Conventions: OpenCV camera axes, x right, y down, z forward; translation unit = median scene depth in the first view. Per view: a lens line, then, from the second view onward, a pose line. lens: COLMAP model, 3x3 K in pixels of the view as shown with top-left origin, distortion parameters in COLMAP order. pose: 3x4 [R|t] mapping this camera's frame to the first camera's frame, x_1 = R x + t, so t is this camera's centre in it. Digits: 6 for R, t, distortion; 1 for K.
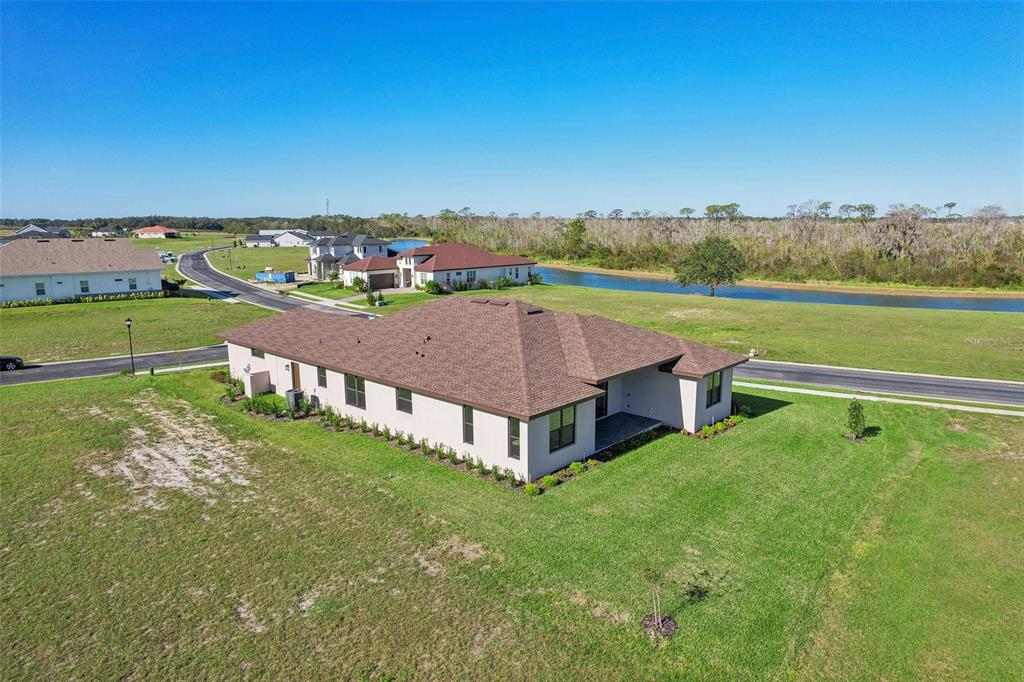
lens RADIAL K [[653.9, 0, 512.0], [0, 653.9, 341.0], [0, 0, 1]] dist [-0.043048, 0.061285]
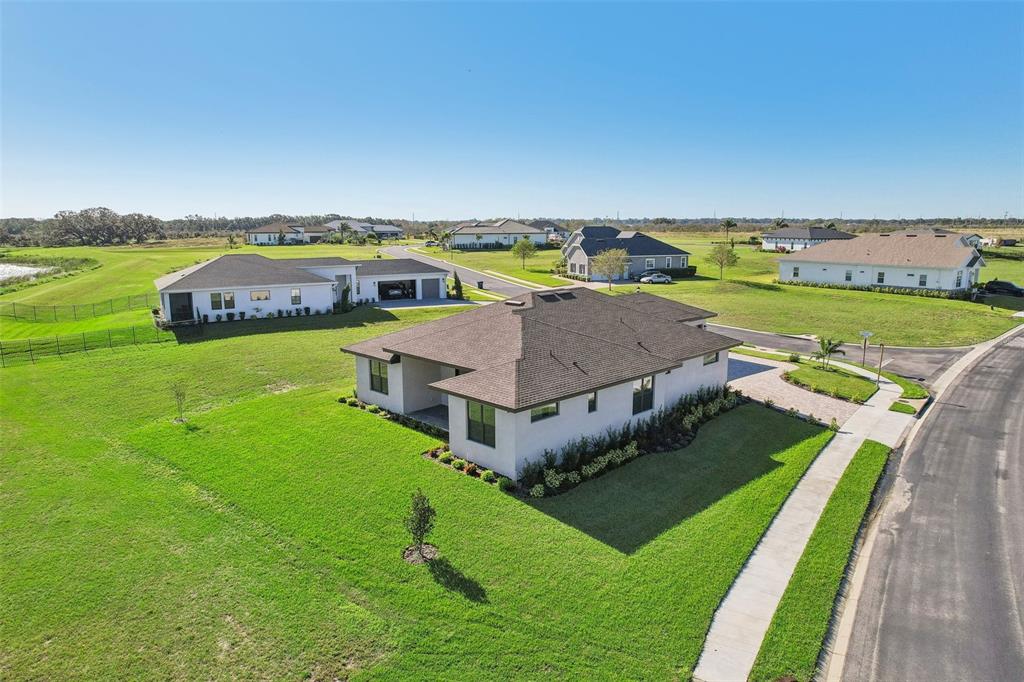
lens RADIAL K [[666.8, 0, 512.0], [0, 666.8, 341.0], [0, 0, 1]] dist [-0.034939, 0.024125]
pose [[-0.049621, 0.182385, -0.981974, 0.450245], [-0.178292, 0.965776, 0.188385, -0.076897], [0.982726, 0.184426, -0.015405, 0.420662]]
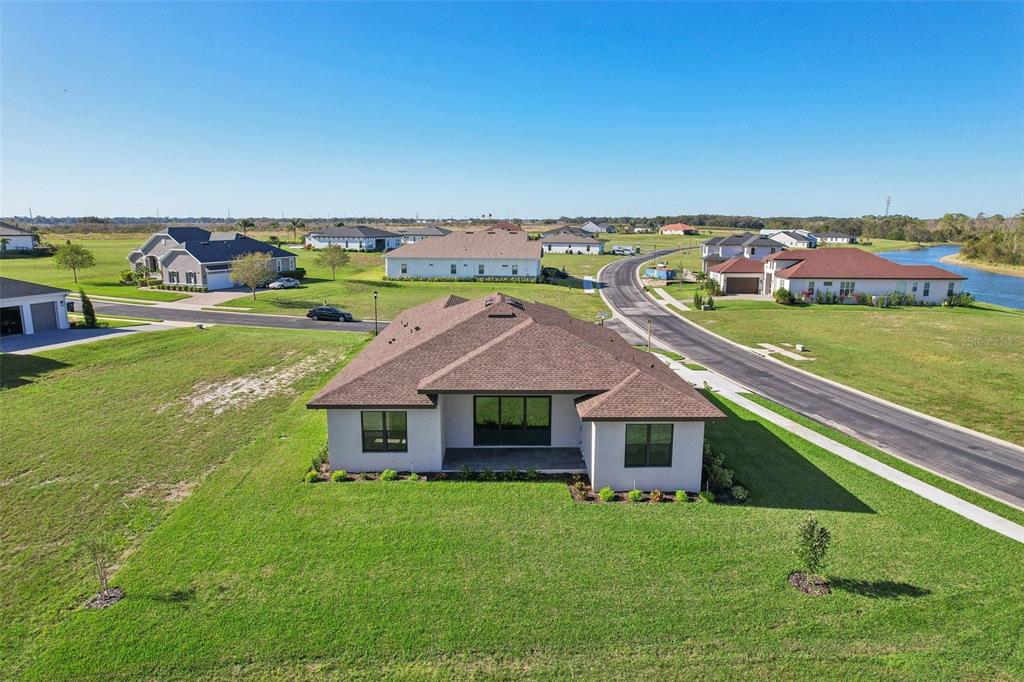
lens RADIAL K [[666.8, 0, 512.0], [0, 666.8, 341.0], [0, 0, 1]] dist [-0.034939, 0.024125]
pose [[0.693426, 0.135948, -0.707586, 0.292994], [-0.137960, 0.988921, 0.054802, -0.025261], [0.707196, 0.059617, 0.704499, 0.146024]]
